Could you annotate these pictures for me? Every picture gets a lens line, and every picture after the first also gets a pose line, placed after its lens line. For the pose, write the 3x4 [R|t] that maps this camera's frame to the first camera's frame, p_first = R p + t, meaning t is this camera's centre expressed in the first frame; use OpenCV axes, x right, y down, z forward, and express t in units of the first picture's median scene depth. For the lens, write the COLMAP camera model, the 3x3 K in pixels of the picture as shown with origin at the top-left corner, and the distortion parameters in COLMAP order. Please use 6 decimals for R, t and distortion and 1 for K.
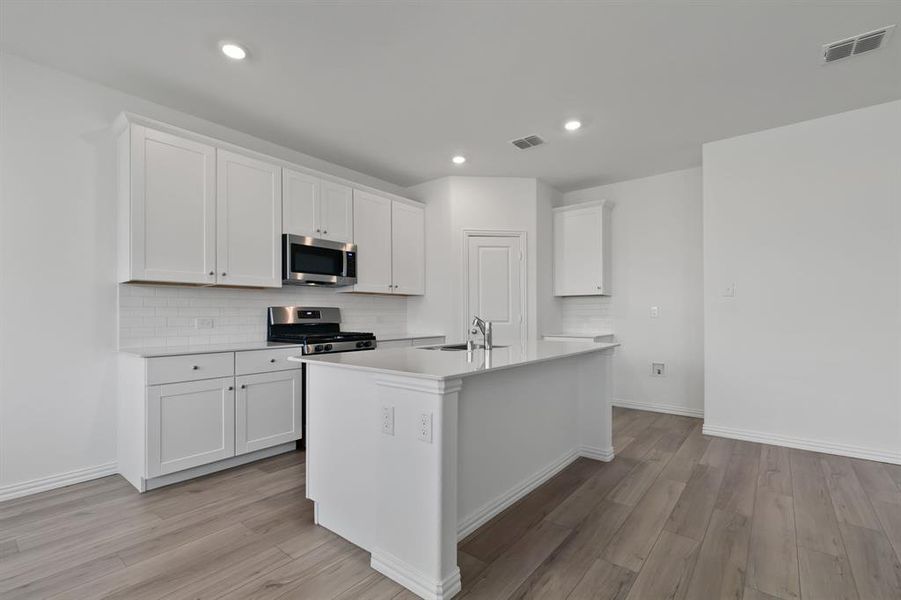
lens RADIAL K [[408.9, 0, 448.2], [0, 408.9, 310.7], [0, 0, 1]] dist [0.006789, -0.001938]
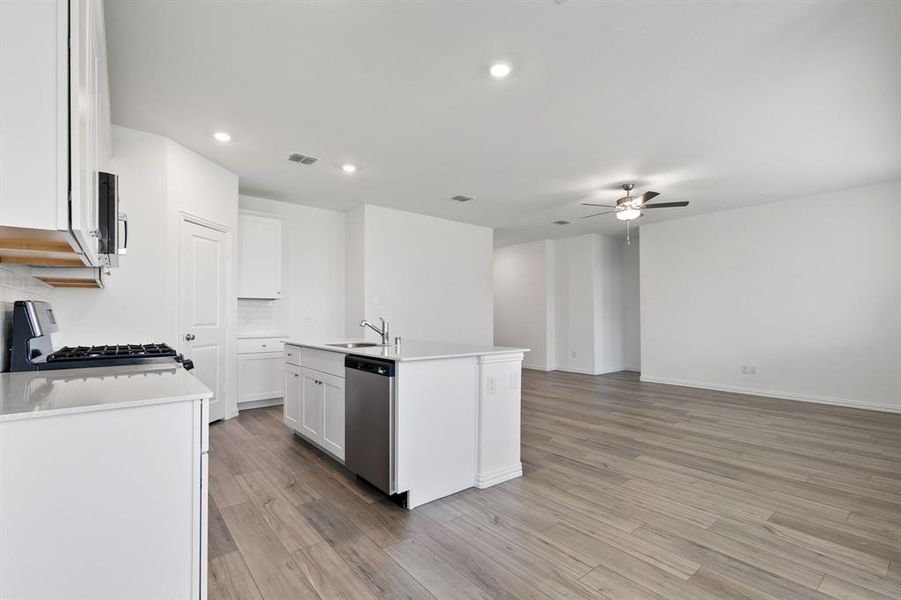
lens RADIAL K [[408.9, 0, 450.8], [0, 408.9, 305.1], [0, 0, 1]] dist [0.006789, -0.001938]
pose [[0.206008, 0.026336, 0.978196, -0.795630], [-0.009990, 0.999642, -0.024809, 0.002139], [-0.978499, -0.004661, 0.206197, 0.391800]]
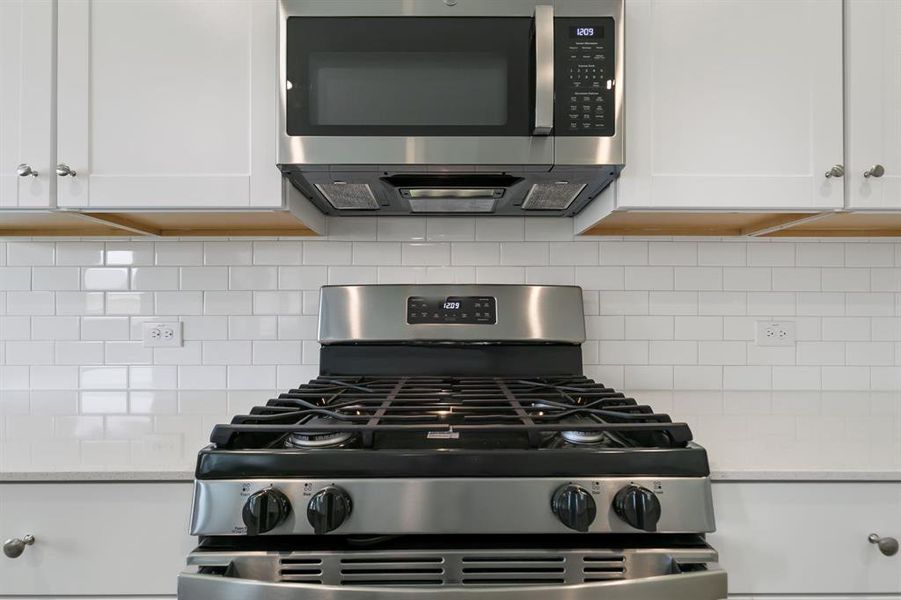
lens RADIAL K [[408.9, 0, 454.8], [0, 408.9, 304.5], [0, 0, 1]] dist [0.006789, -0.001938]
pose [[0.633918, 0.007486, -0.773364, -0.122375], [0.008684, 0.999821, 0.016797, 0.000421], [0.773352, -0.017364, 0.633739, 0.862224]]
